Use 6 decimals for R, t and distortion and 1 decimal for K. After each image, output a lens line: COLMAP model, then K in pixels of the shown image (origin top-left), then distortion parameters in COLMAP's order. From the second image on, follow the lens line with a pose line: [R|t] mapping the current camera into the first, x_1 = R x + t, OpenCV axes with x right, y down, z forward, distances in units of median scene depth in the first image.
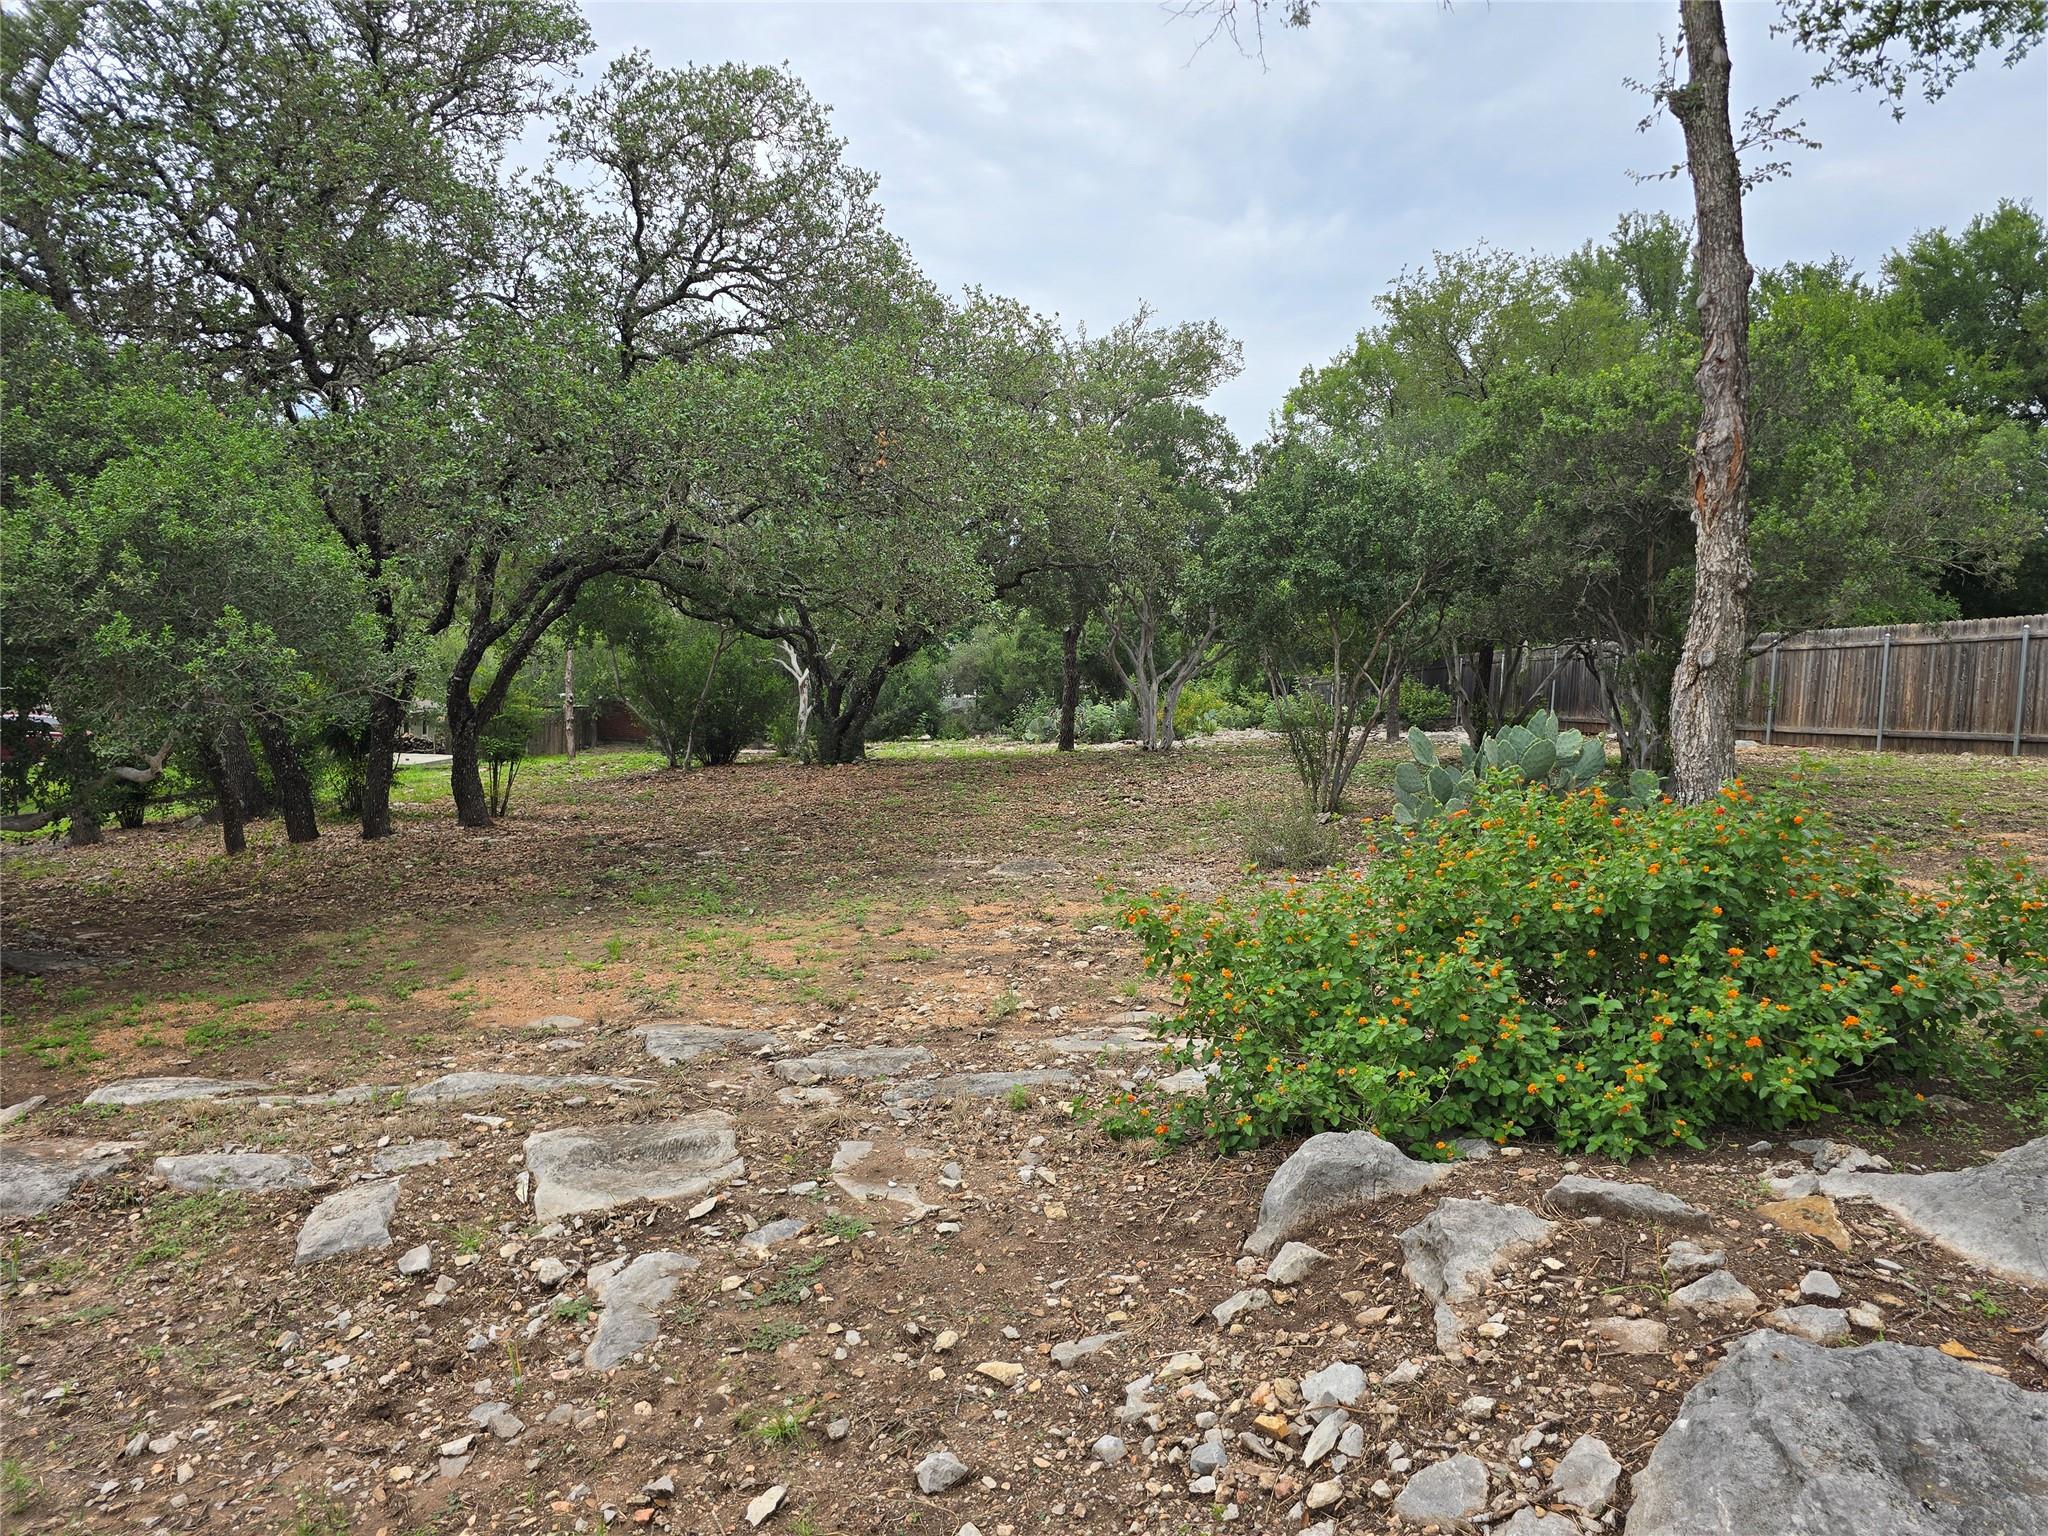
lens RADIAL K [[1435.8, 0, 1024.0], [0, 1435.8, 768.0], [0, 0, 1]] dist [0.084370, -0.086024]
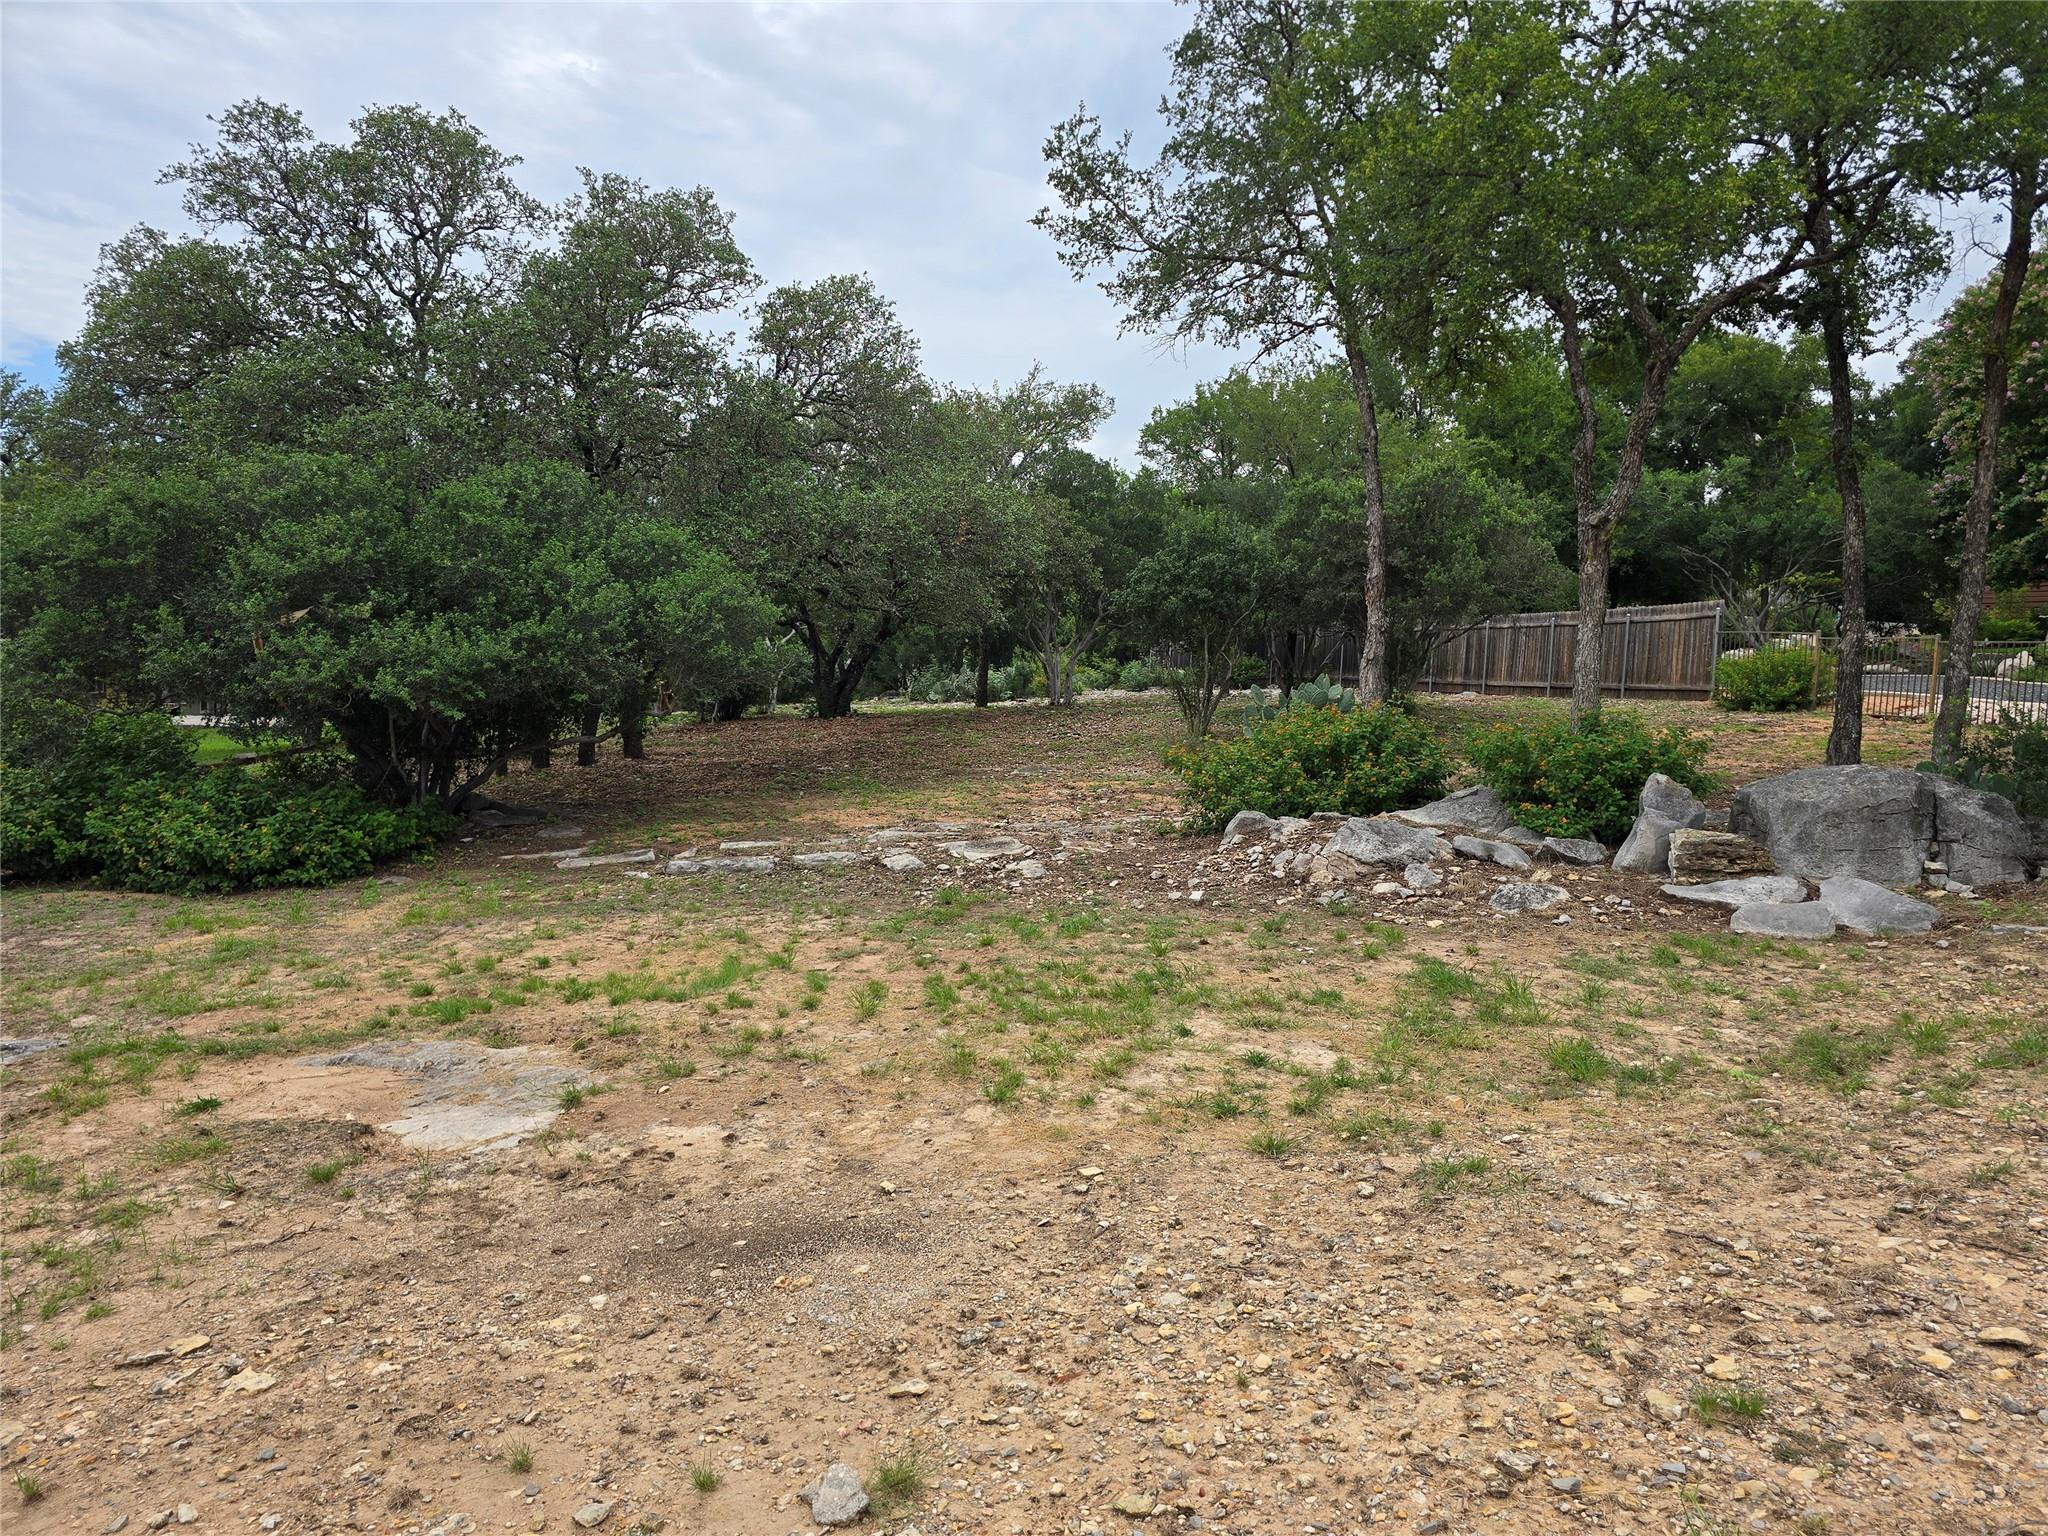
lens RADIAL K [[1435.8, 0, 1024.0], [0, 1435.8, 768.0], [0, 0, 1]] dist [0.084370, -0.086024]
pose [[0.992350, -0.018761, 0.122019, -0.119305], [0.015664, 0.999532, 0.026286, 0.012491], [-0.122455, -0.024174, 0.992180, -0.377847]]
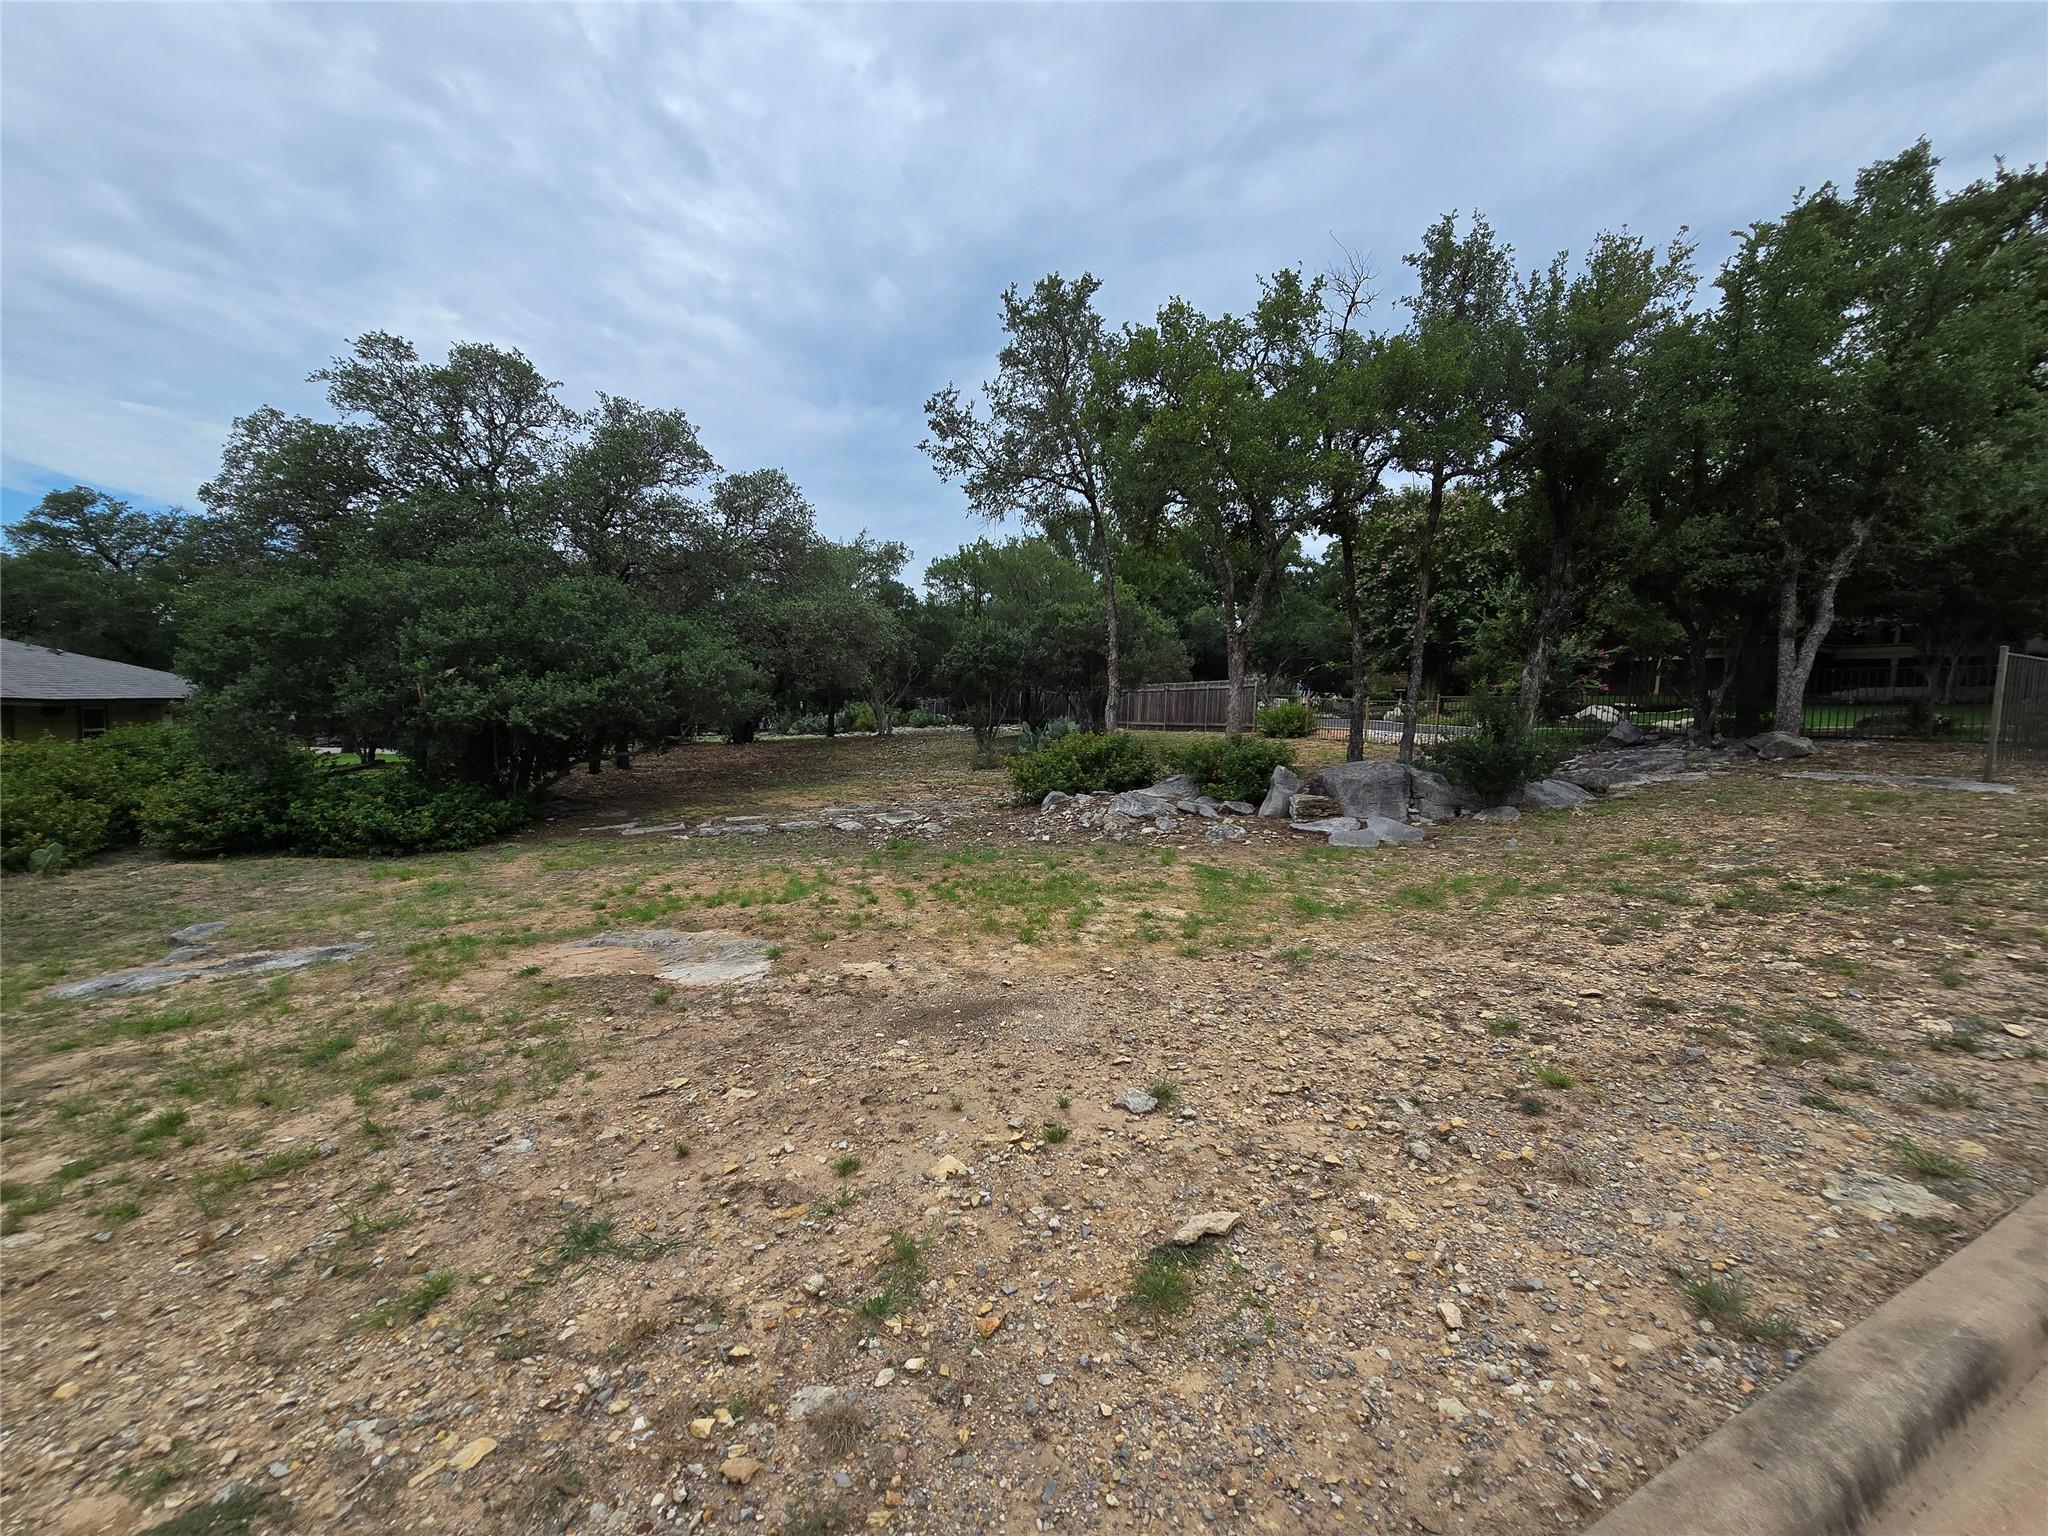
lens RADIAL K [[882.0, 0, 1024.0], [0, 882.0, 768.0], [0, 0, 1]] dist [-0.002864, -0.000453]
pose [[0.939027, -0.026406, 0.342827, -0.191307], [0.020982, 0.999589, 0.019521, 0.017532], [-0.343201, -0.011138, 0.939196, -0.387895]]
